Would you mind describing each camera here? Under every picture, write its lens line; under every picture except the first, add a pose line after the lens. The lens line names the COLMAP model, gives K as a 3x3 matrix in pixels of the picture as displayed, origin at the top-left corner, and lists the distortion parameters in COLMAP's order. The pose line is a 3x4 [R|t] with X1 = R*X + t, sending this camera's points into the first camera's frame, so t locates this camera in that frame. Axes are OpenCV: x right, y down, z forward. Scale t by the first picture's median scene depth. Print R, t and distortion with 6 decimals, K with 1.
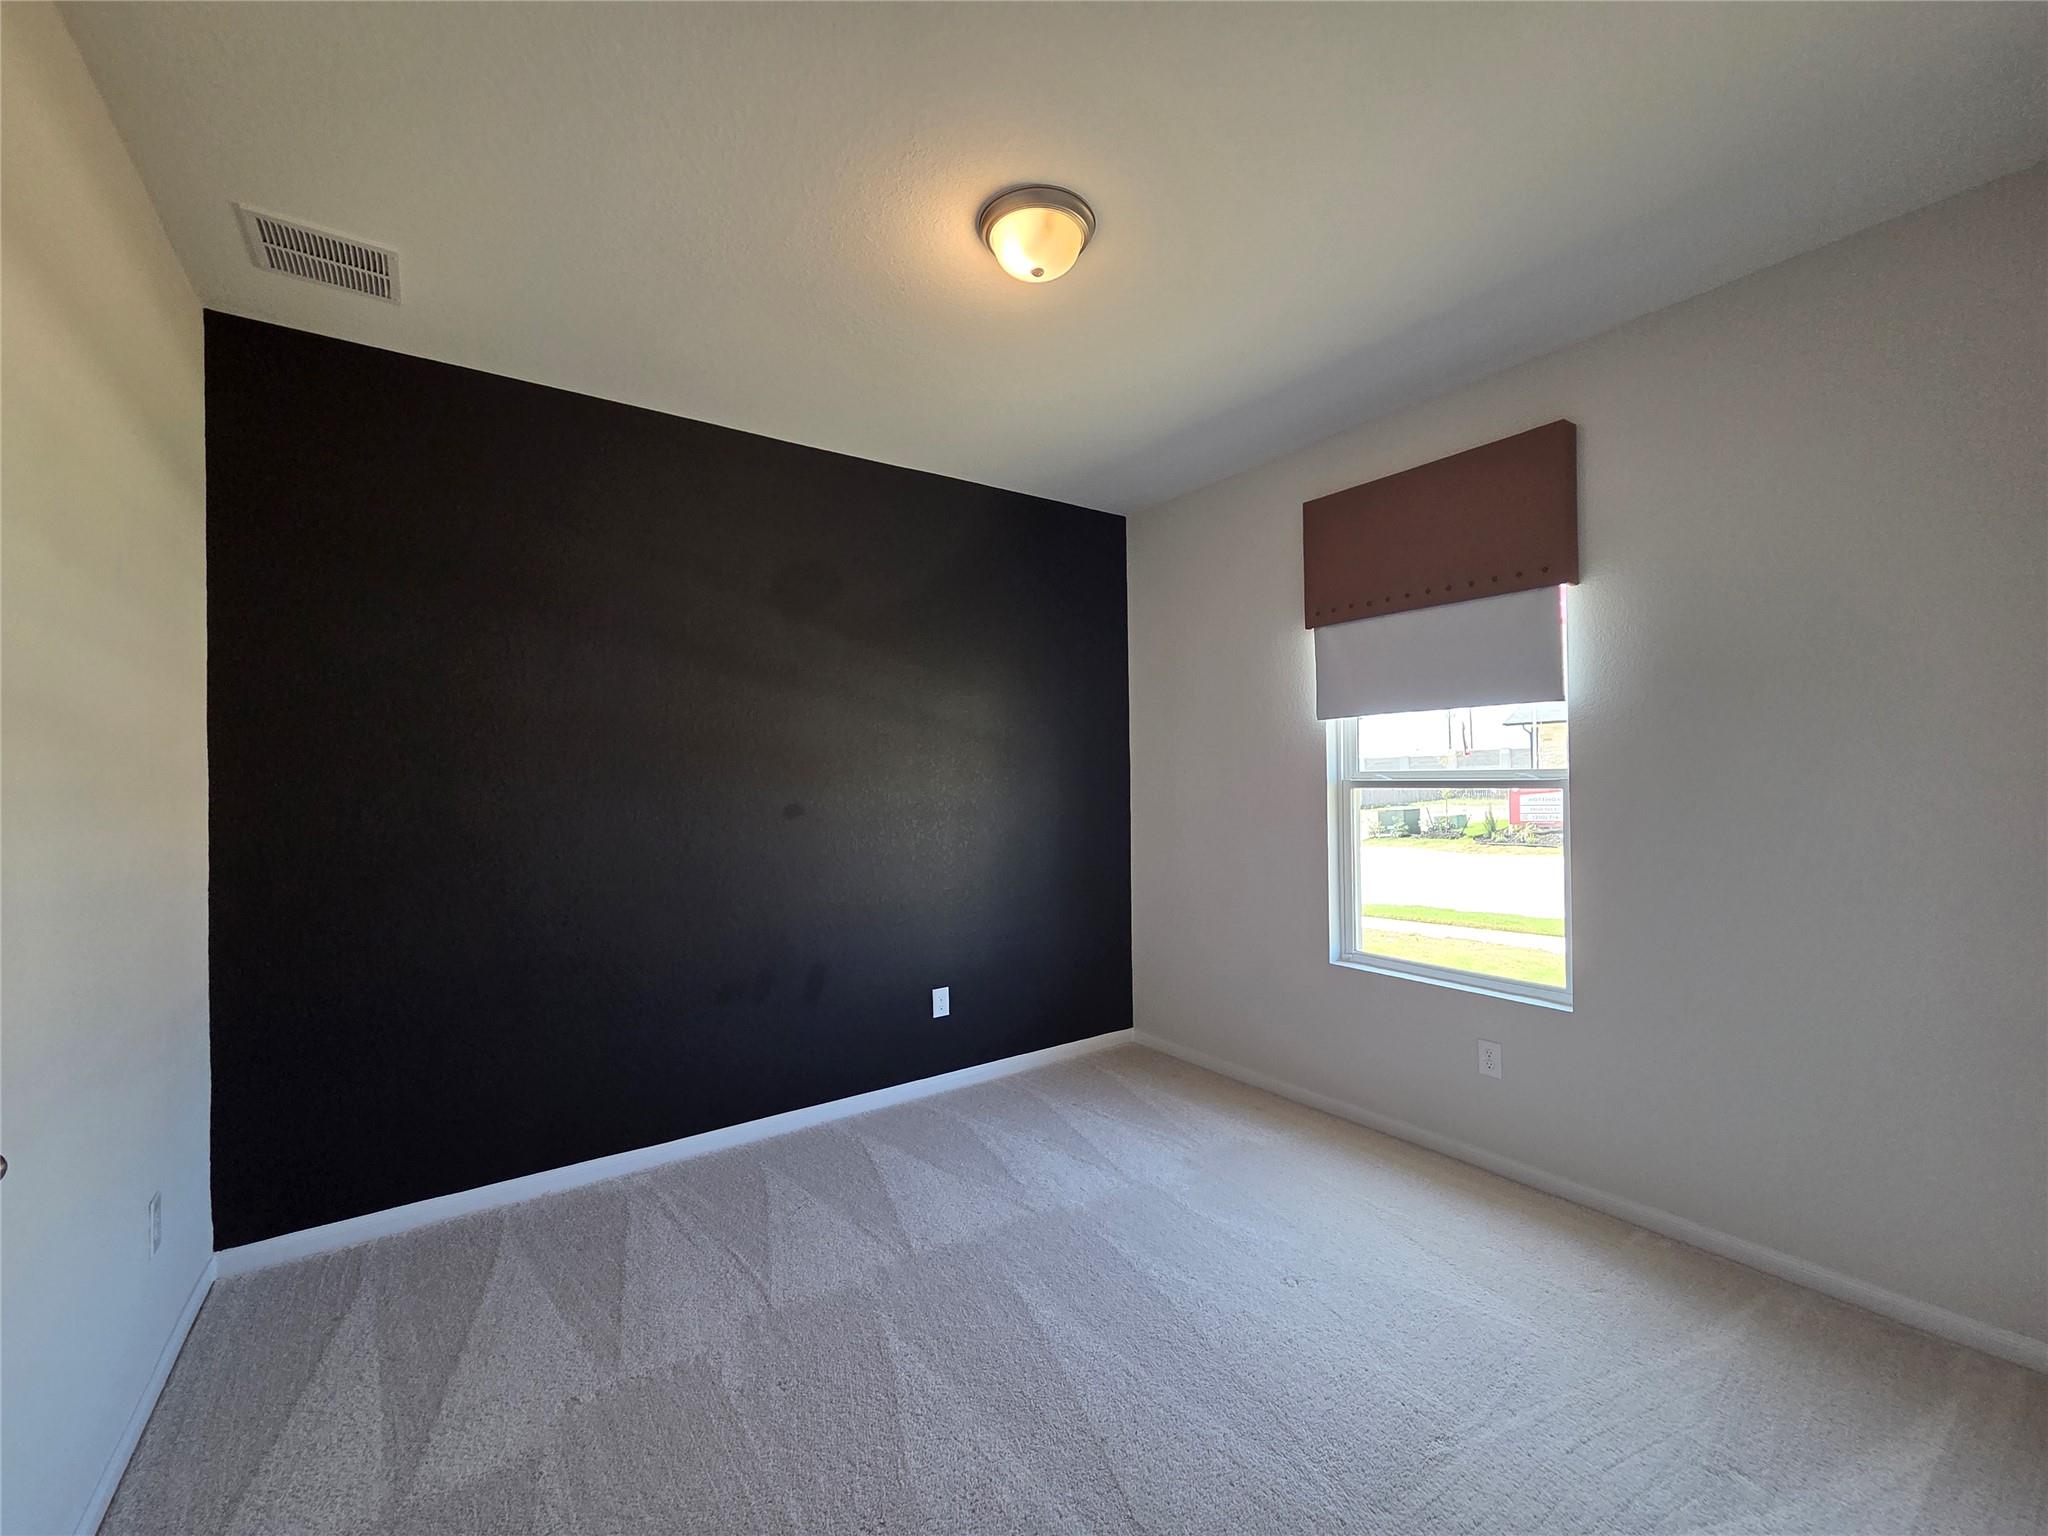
lens RADIAL K [[839.4, 0, 1022.3], [0, 839.4, 774.7], [0, 0, 1]] dist [-0.001038, 0.000436]
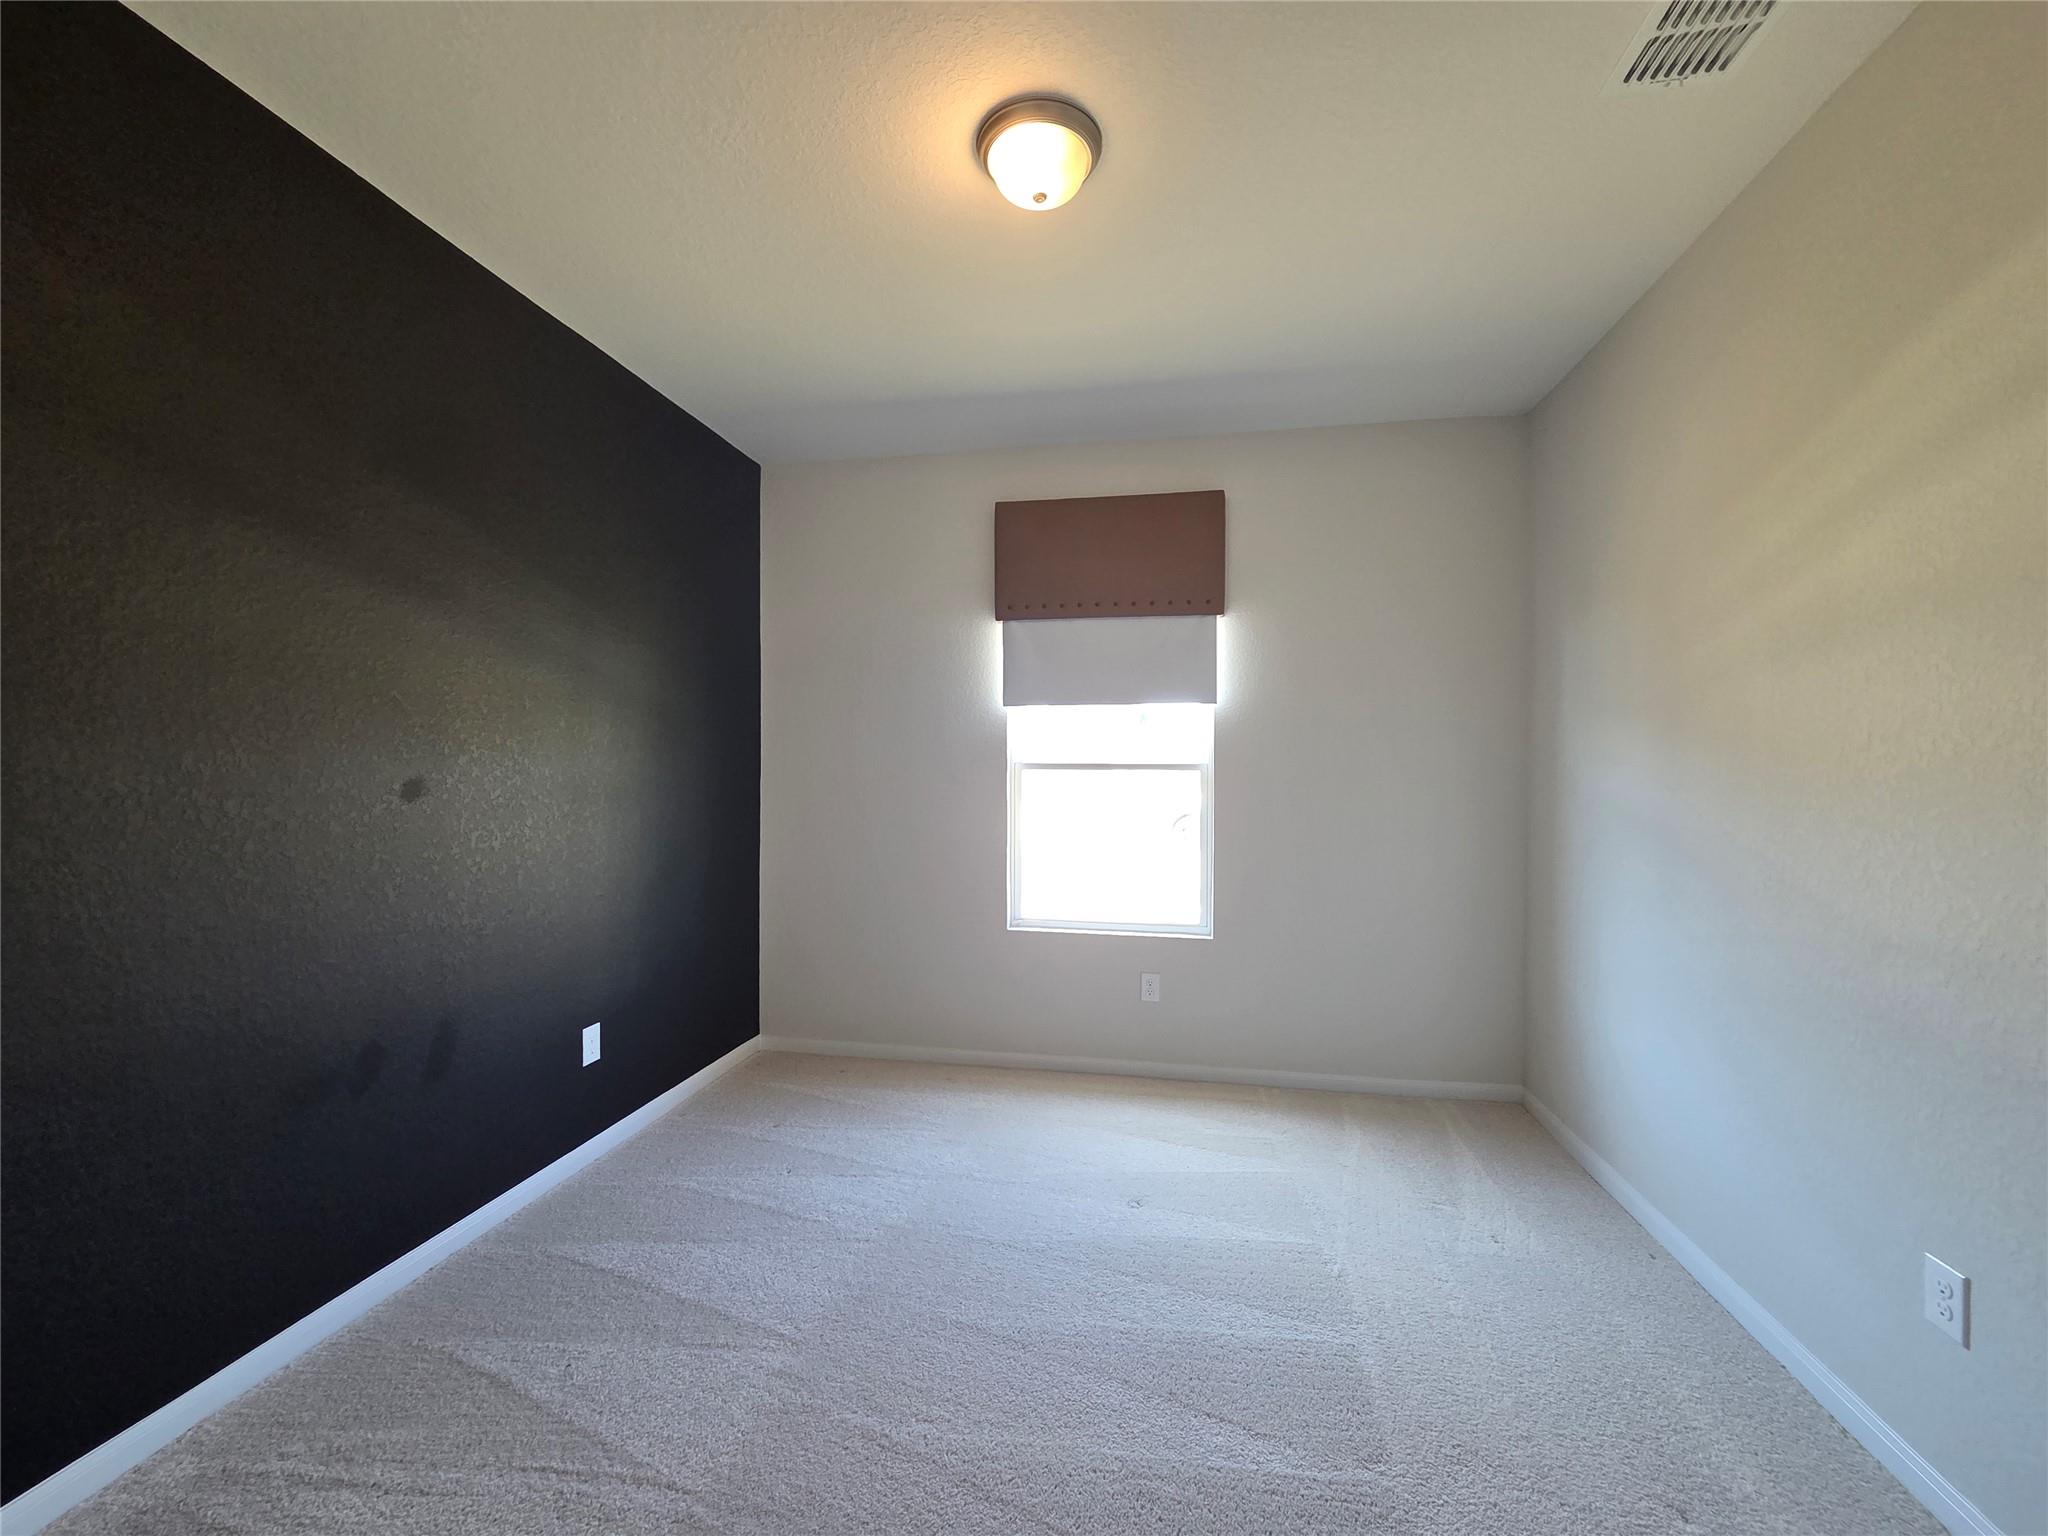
lens RADIAL K [[838.8, 0, 1023.8], [0, 838.8, 777.4], [0, 0, 1]] dist [-0.000540, 0.000574]
pose [[0.716815, 0.011358, 0.697171, -0.410854], [-0.018274, 0.999830, 0.002500, 0.025174], [-0.697024, -0.014532, 0.716901, 0.221348]]
